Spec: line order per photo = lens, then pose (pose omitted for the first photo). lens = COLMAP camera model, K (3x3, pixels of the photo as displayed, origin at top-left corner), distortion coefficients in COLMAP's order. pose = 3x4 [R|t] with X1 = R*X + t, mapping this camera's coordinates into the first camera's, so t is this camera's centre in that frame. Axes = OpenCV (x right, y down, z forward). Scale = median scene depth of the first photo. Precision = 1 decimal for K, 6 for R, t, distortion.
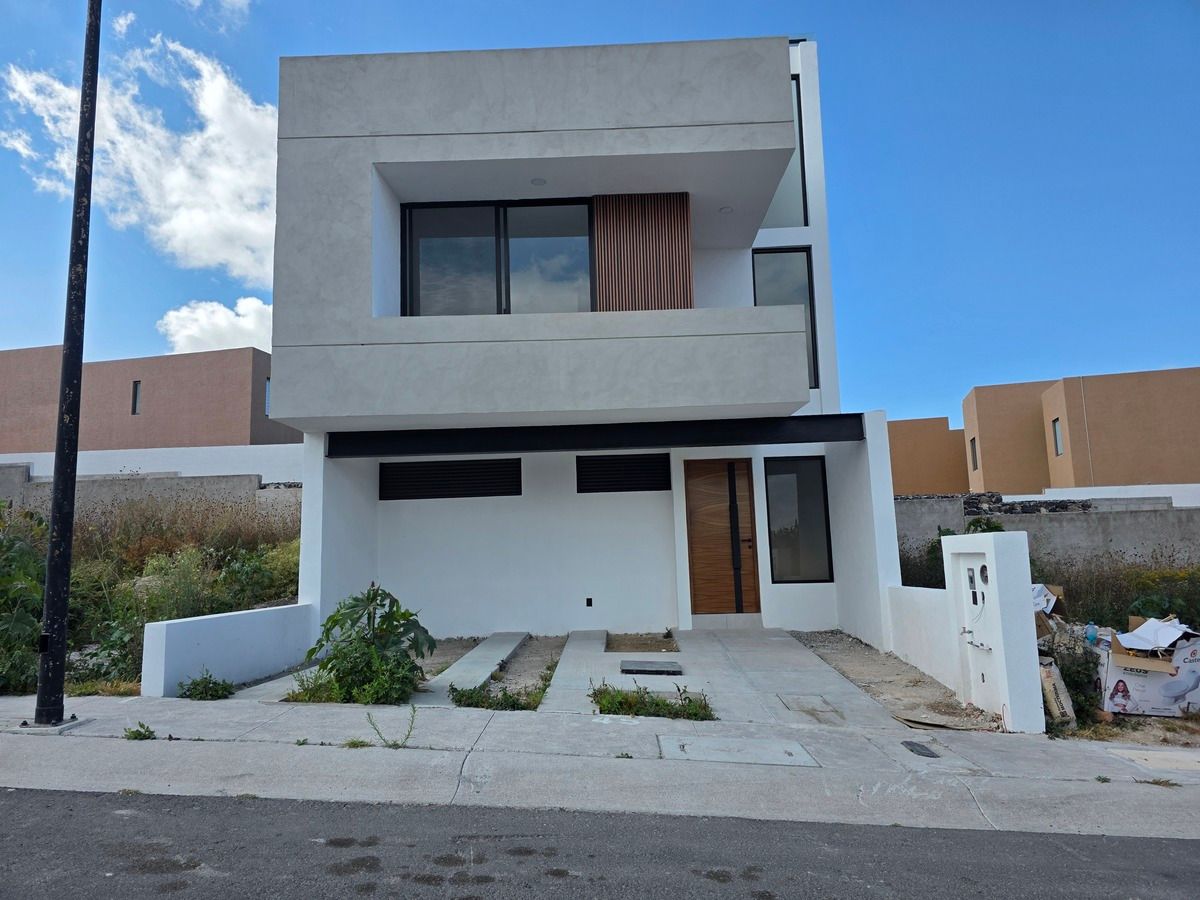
lens RADIAL K [[803.4, 0, 600.0], [0, 803.4, 450.0], [0, 0, 1]] dist [0.065197, -0.054463]
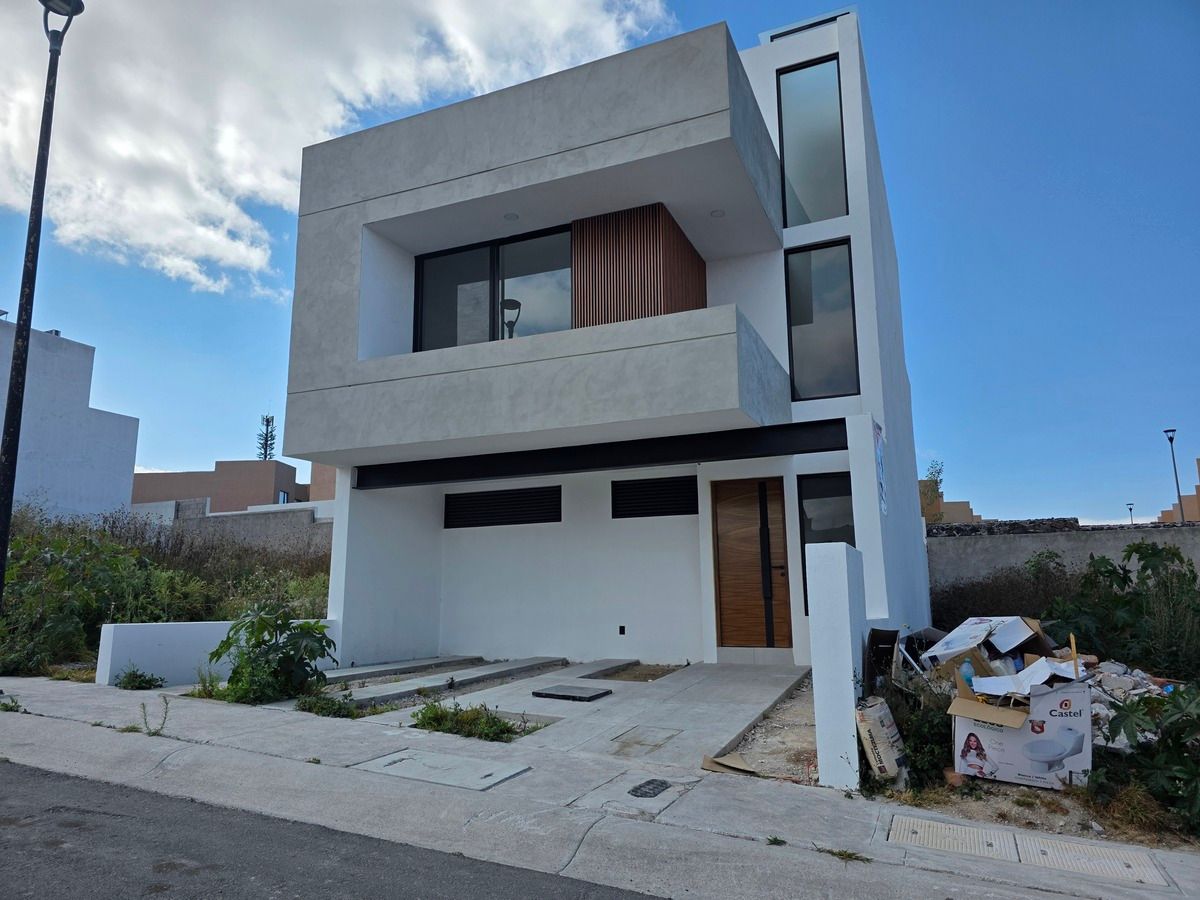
lens RADIAL K [[804.5, 0, 599.7], [0, 804.5, 459.1], [0, 0, 1]] dist [0.061899, -0.056027]
pose [[0.923419, -0.045934, -0.381036, 0.430029], [0.031131, 0.998505, -0.044925, 0.030783], [0.382530, 0.029623, 0.923468, 0.097127]]
